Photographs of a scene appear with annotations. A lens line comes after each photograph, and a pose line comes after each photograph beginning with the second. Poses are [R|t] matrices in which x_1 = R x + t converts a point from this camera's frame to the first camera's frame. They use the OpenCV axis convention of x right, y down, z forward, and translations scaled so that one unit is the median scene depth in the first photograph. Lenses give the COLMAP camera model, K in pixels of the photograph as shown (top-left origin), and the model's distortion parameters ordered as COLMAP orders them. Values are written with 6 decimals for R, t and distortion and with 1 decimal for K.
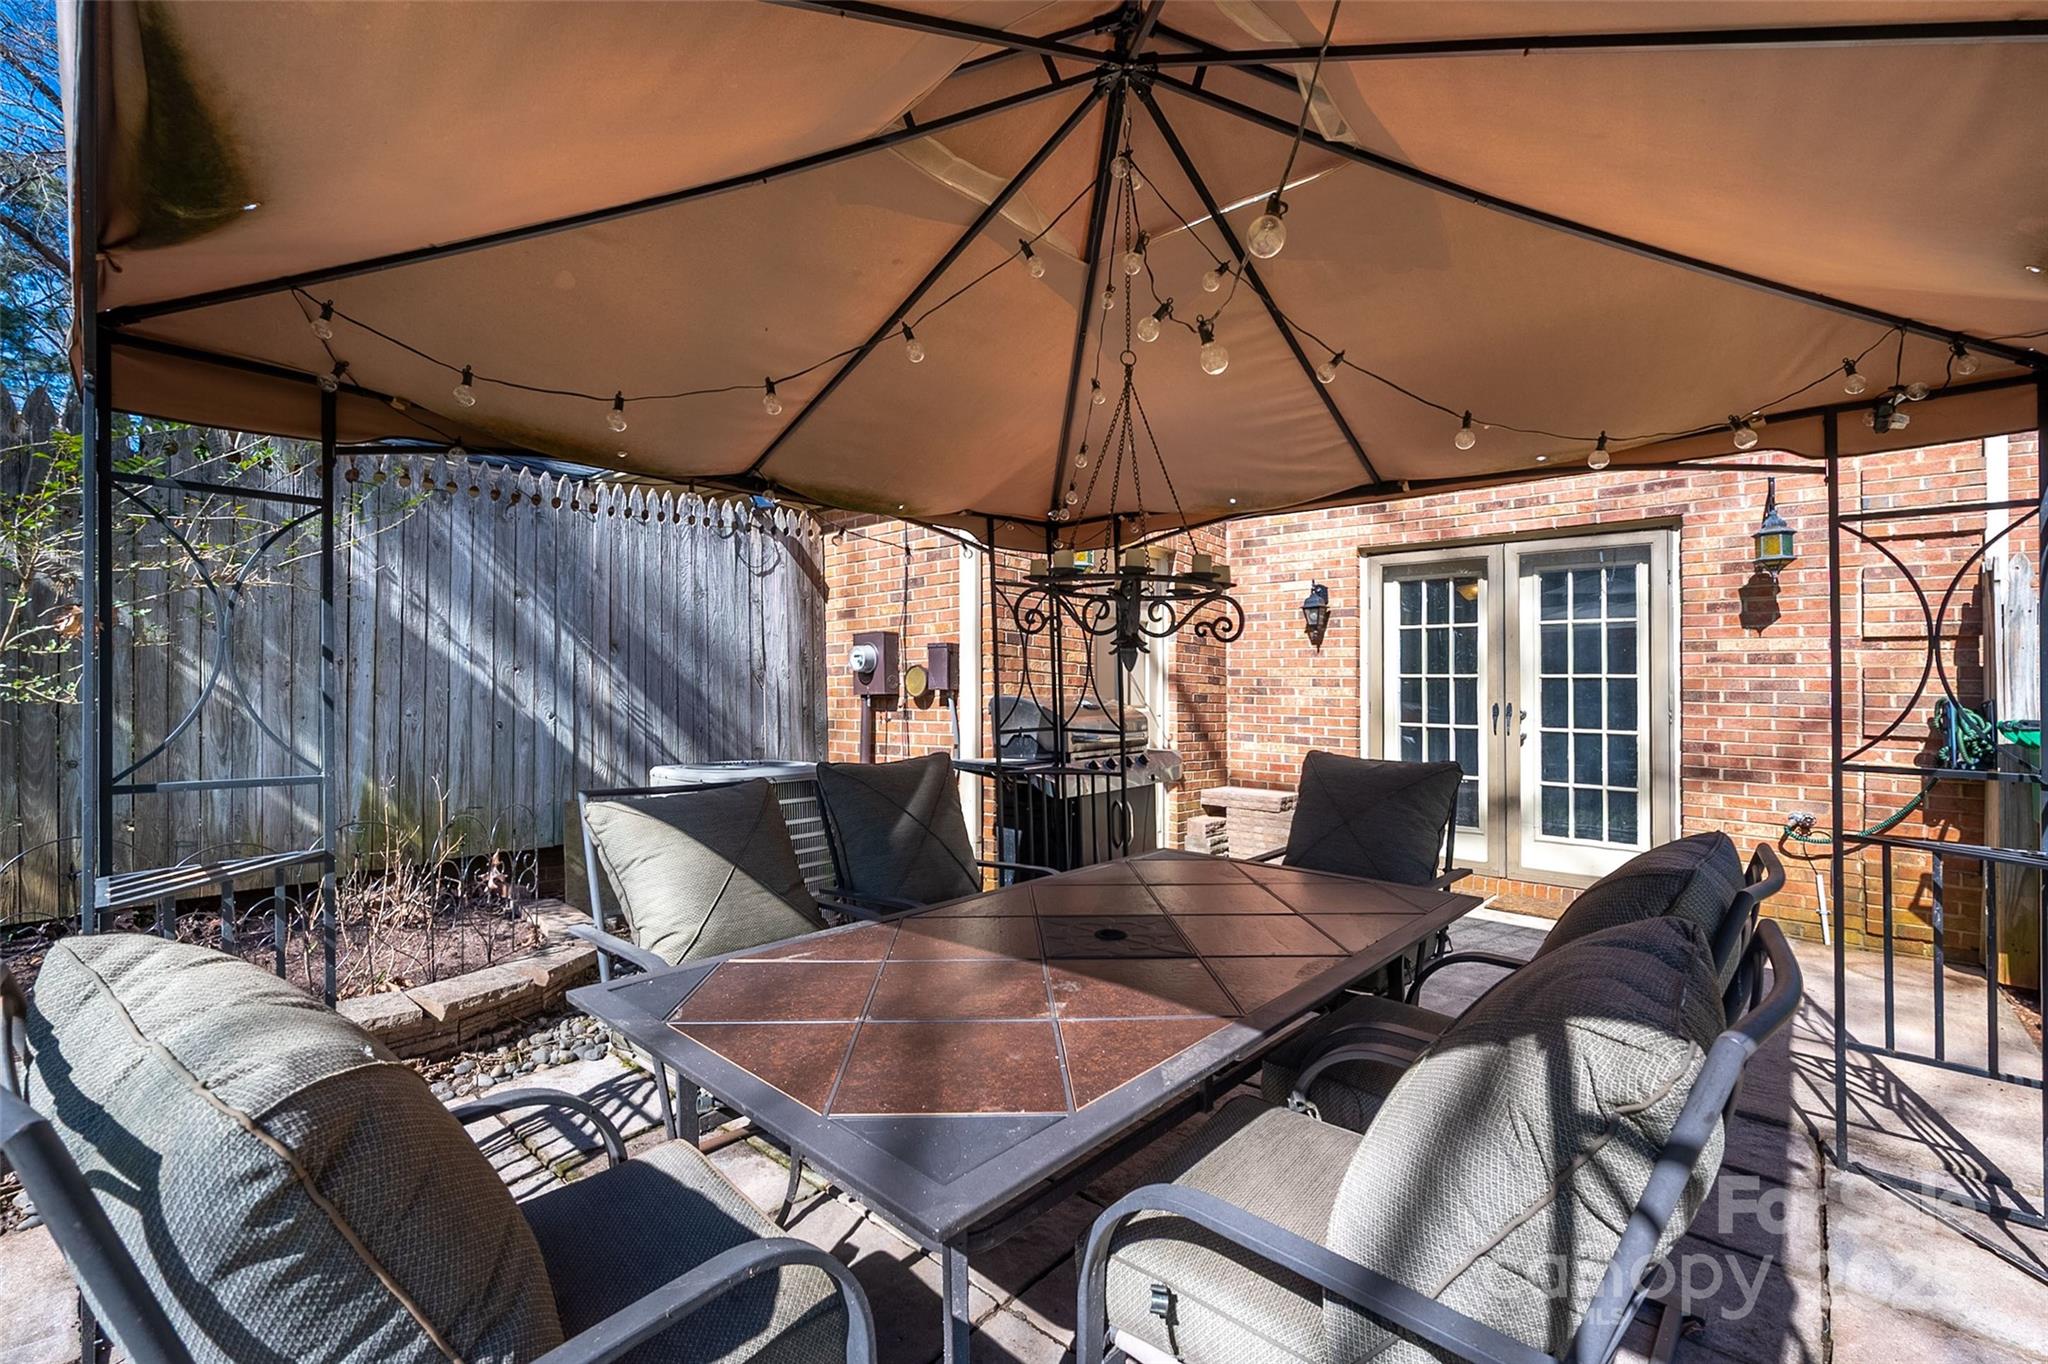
lens RADIAL K [[877.4, 0, 1024.0], [0, 877.4, 682.0], [0, 0, 1]] dist [-0.002393, -0.000676]
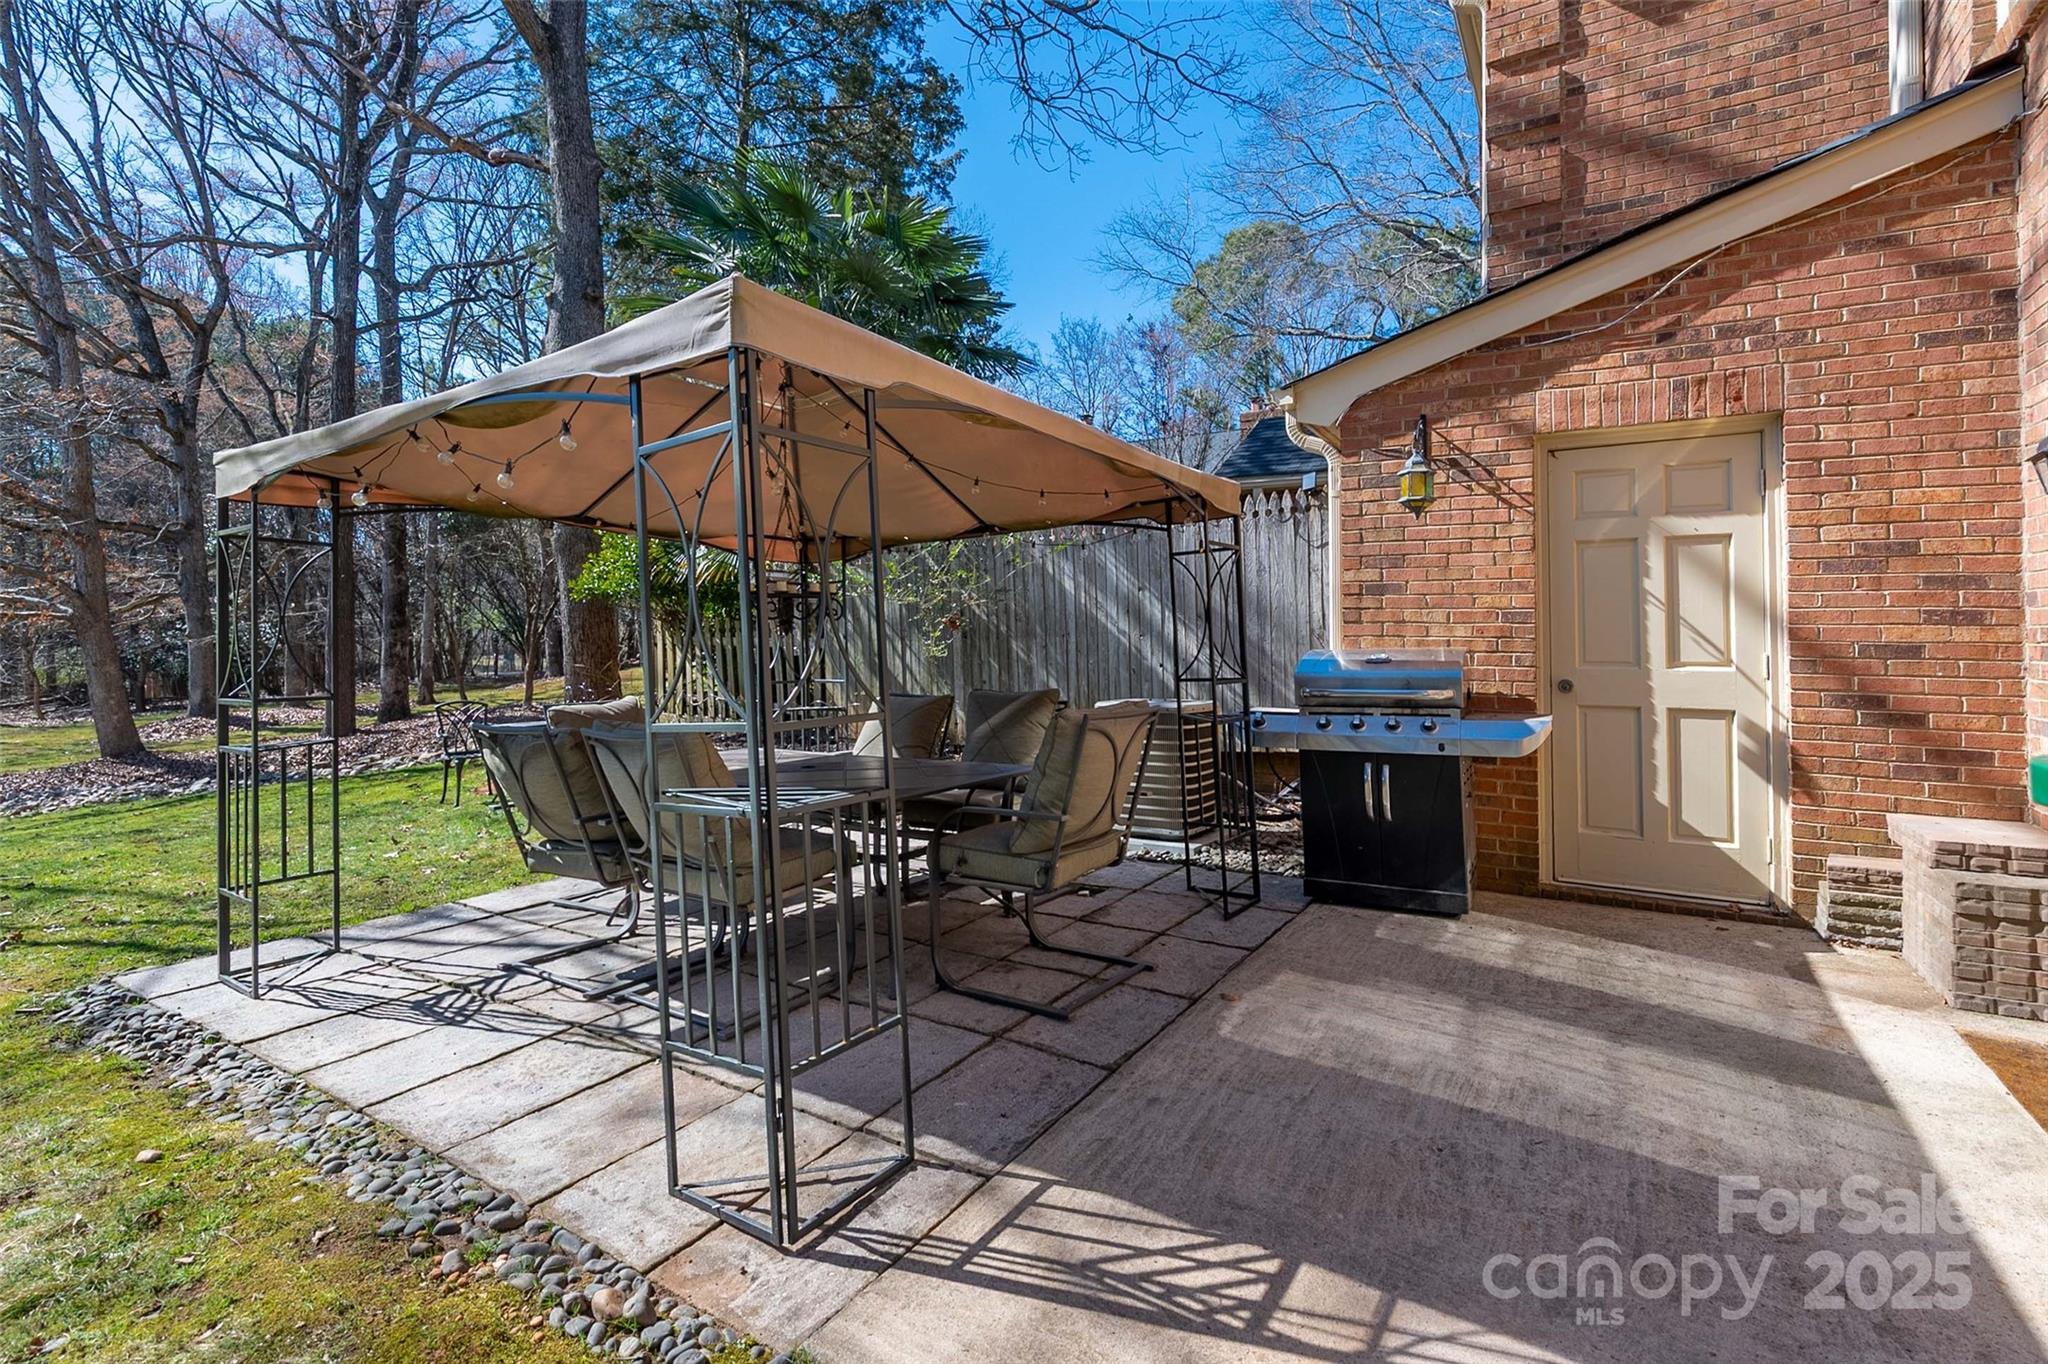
lens RADIAL K [[896.3, 0, 1024.0], [0, 896.3, 682.0], [0, 0, 1]] dist [-0.000540, -0.000083]
pose [[0.163638, 0.026288, -0.986170, 0.857146], [0.020054, 0.999350, 0.029967, 0.013476], [0.986317, -0.024681, 0.163005, 0.446903]]
